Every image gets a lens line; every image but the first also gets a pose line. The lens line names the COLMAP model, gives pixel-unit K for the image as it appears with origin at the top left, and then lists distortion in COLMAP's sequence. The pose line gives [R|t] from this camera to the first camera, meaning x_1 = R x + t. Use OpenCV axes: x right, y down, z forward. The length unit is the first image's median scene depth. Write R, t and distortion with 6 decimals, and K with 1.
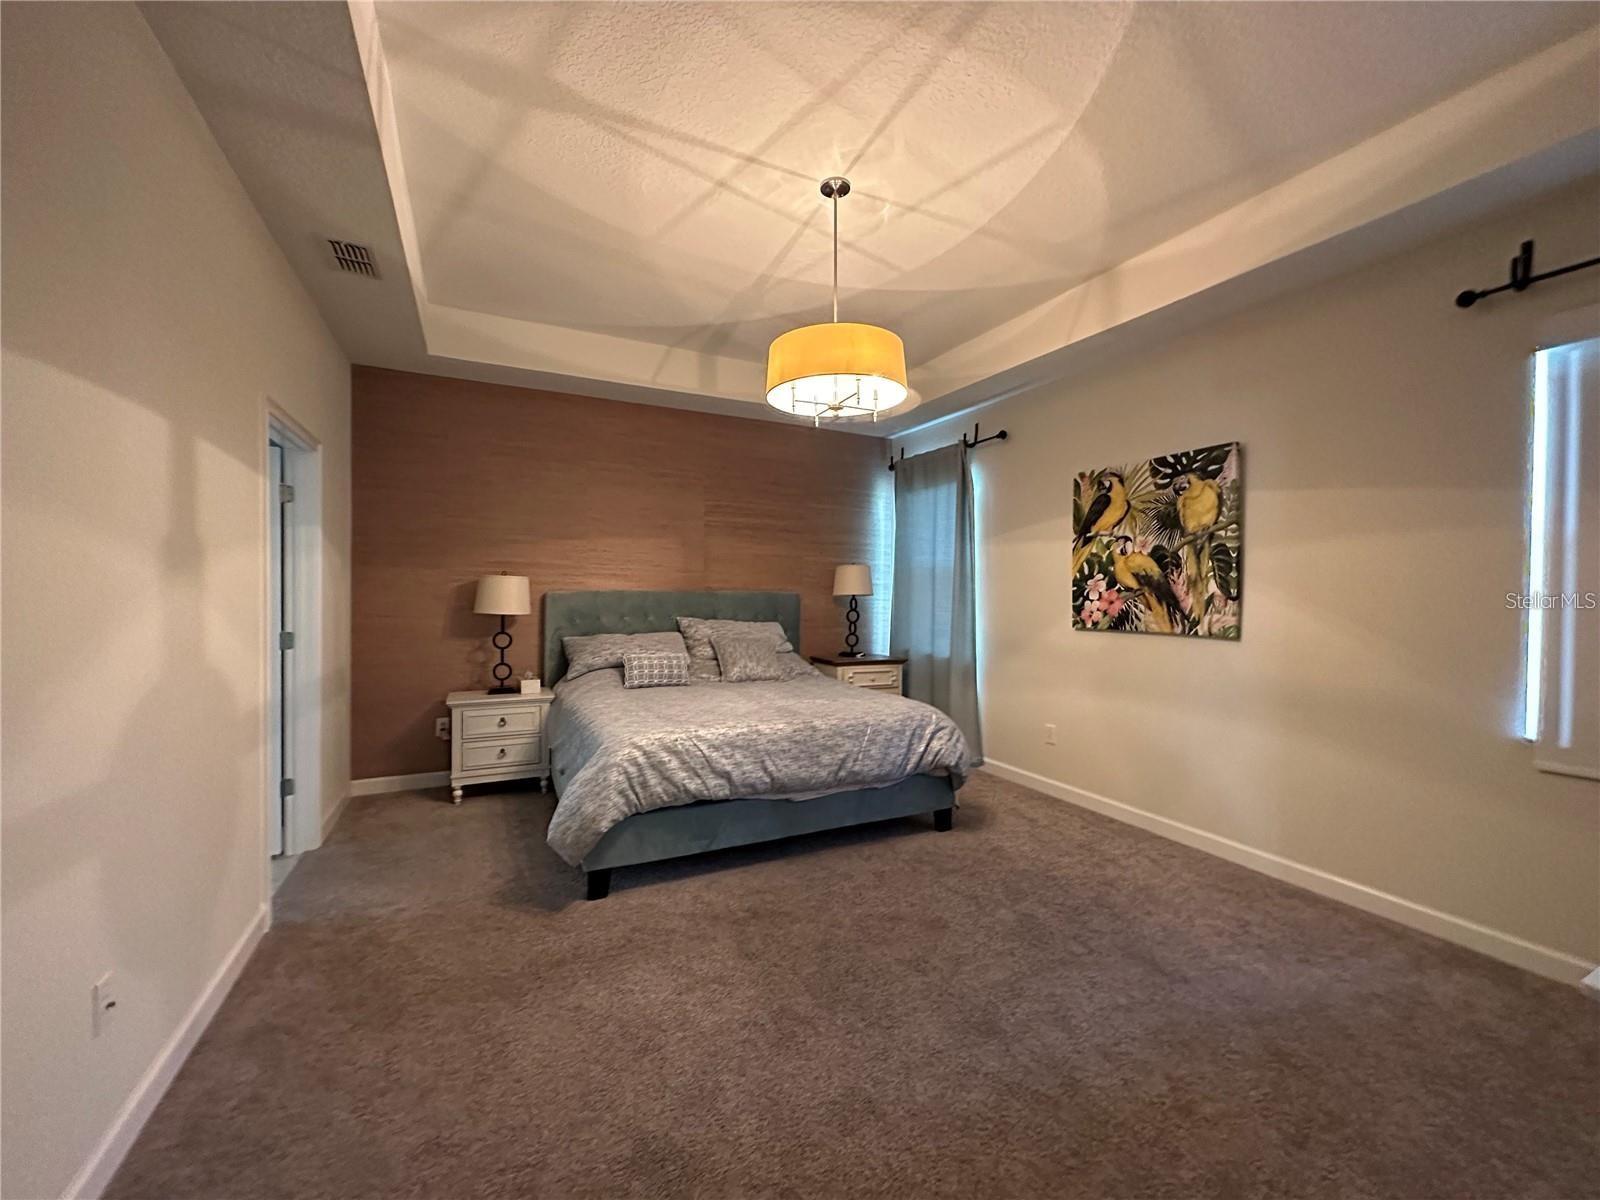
lens RADIAL K [[639.1, 0, 797.7], [0, 639.1, 598.0], [0, 0, 1]] dist [-0.000953, 0.000808]
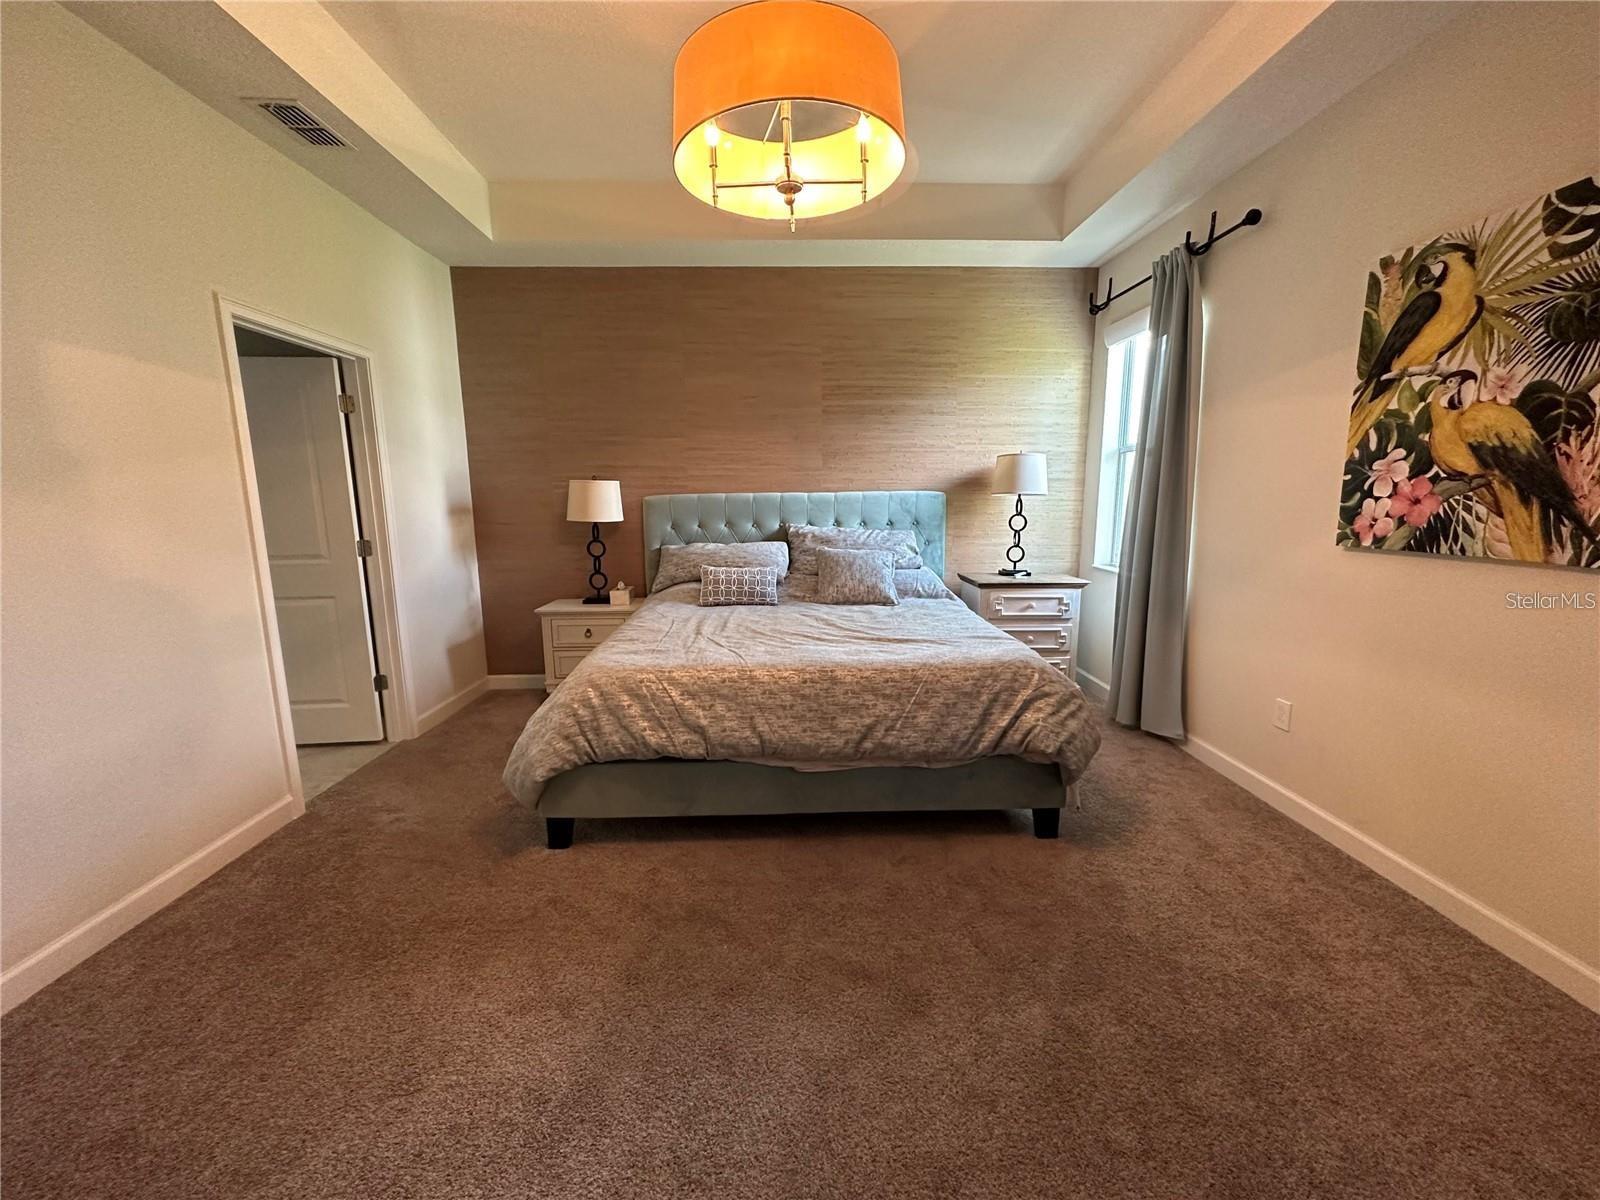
lens RADIAL K [[639.1, 0, 797.7], [0, 639.1, 598.0], [0, 0, 1]] dist [-0.000953, 0.000808]
pose [[0.907856, 0.050690, -0.416206, 0.267452], [0.013348, 0.988667, 0.149528, -0.000159], [0.419069, -0.141306, 0.896891, 0.309902]]
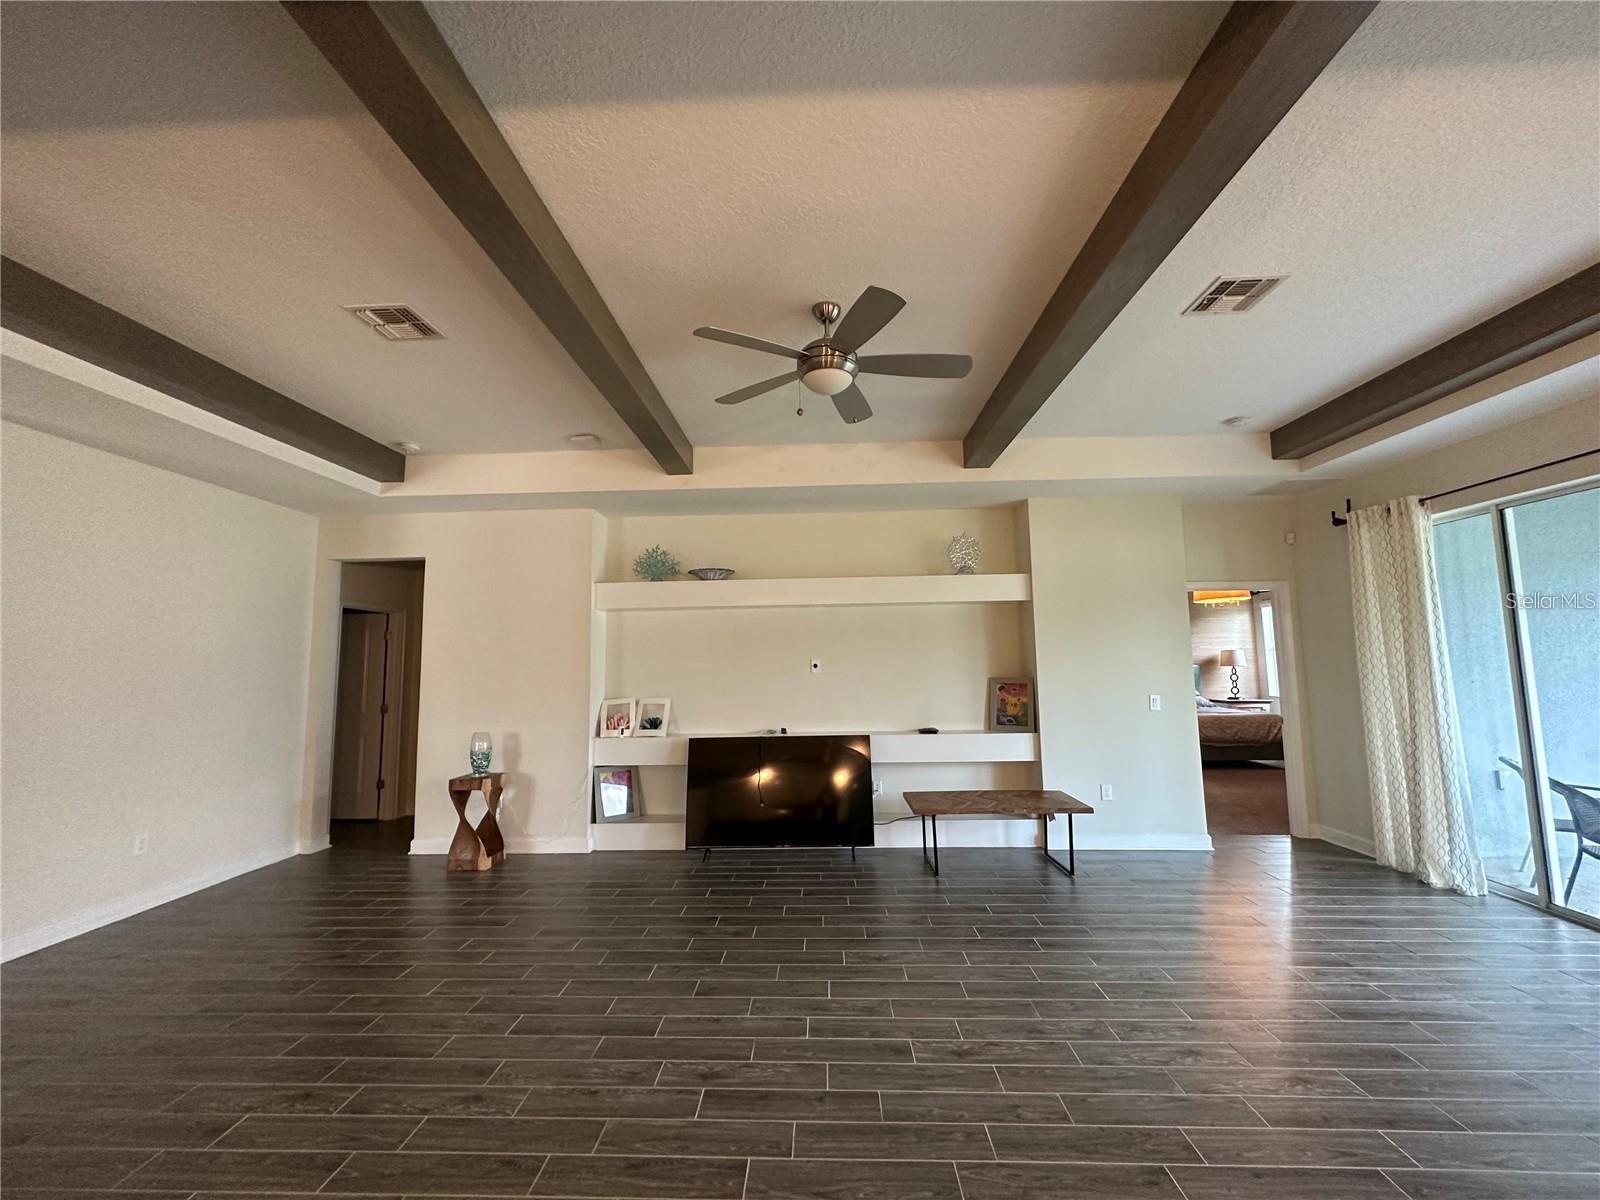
lens RADIAL K [[639.1, 0, 797.7], [0, 639.1, 598.0], [0, 0, 1]] dist [-0.000953, 0.000808]
pose [[0.876059, -0.069285, -0.477201, -0.189923], [0.014714, 0.993004, -0.117161, -0.002705], [0.481980, 0.095618, 0.870949, -1.926829]]
